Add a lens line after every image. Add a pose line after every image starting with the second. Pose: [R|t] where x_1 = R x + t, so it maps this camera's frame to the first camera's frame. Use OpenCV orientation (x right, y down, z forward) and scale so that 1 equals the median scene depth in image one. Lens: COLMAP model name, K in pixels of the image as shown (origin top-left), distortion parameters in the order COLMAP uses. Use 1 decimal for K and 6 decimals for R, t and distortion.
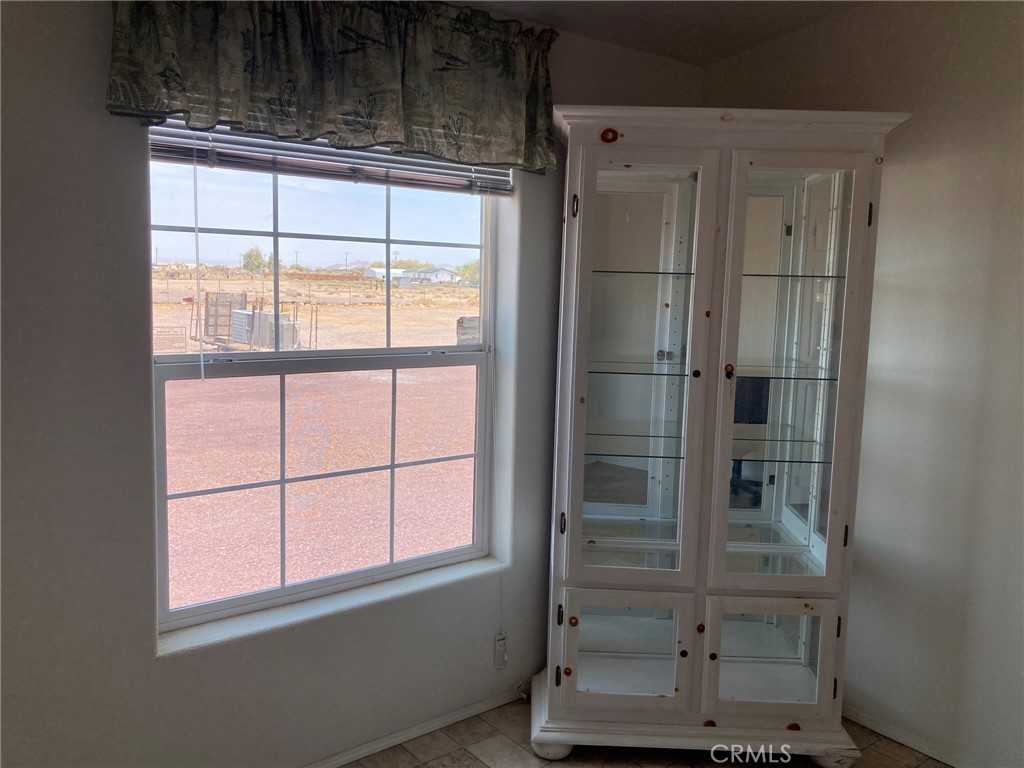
lens RADIAL K [[820.3, 0, 512.0], [0, 820.3, 384.0], [0, 0, 1]] dist [0.044439, -0.121689]
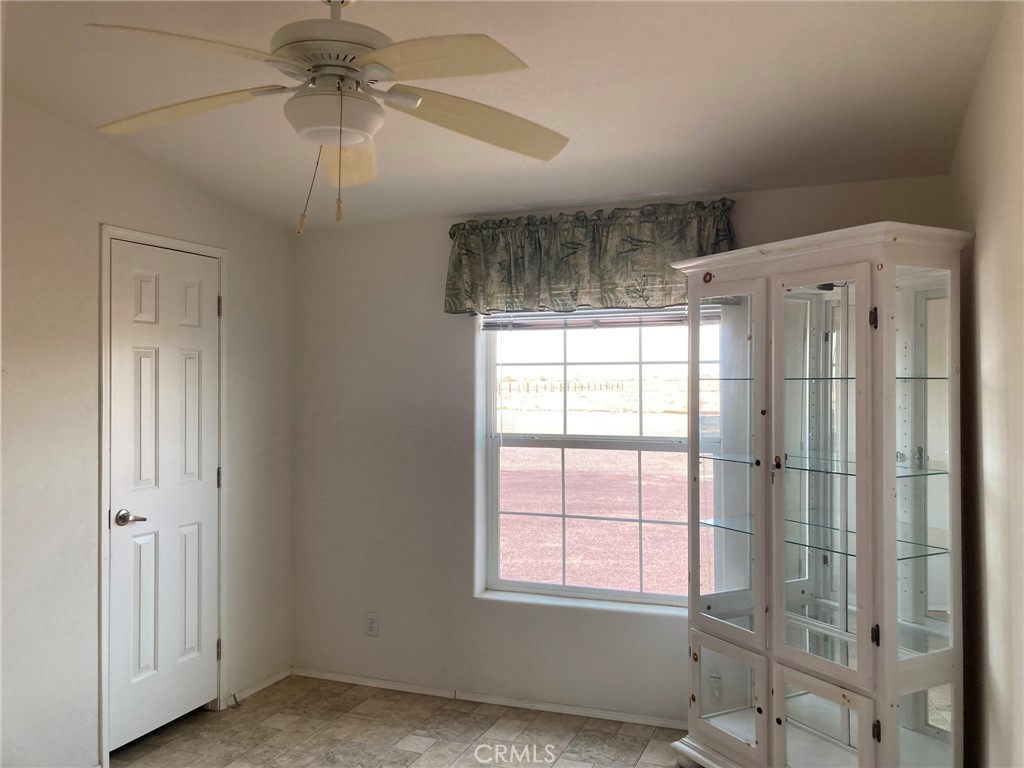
lens RADIAL K [[820.3, 0, 512.0], [0, 820.3, 384.0], [0, 0, 1]] dist [0.044439, -0.121689]
pose [[0.503284, -0.026817, -0.863705, 1.077829], [-0.090443, 0.992394, -0.083513, 0.006294], [0.859375, 0.120147, 0.497030, 0.091736]]
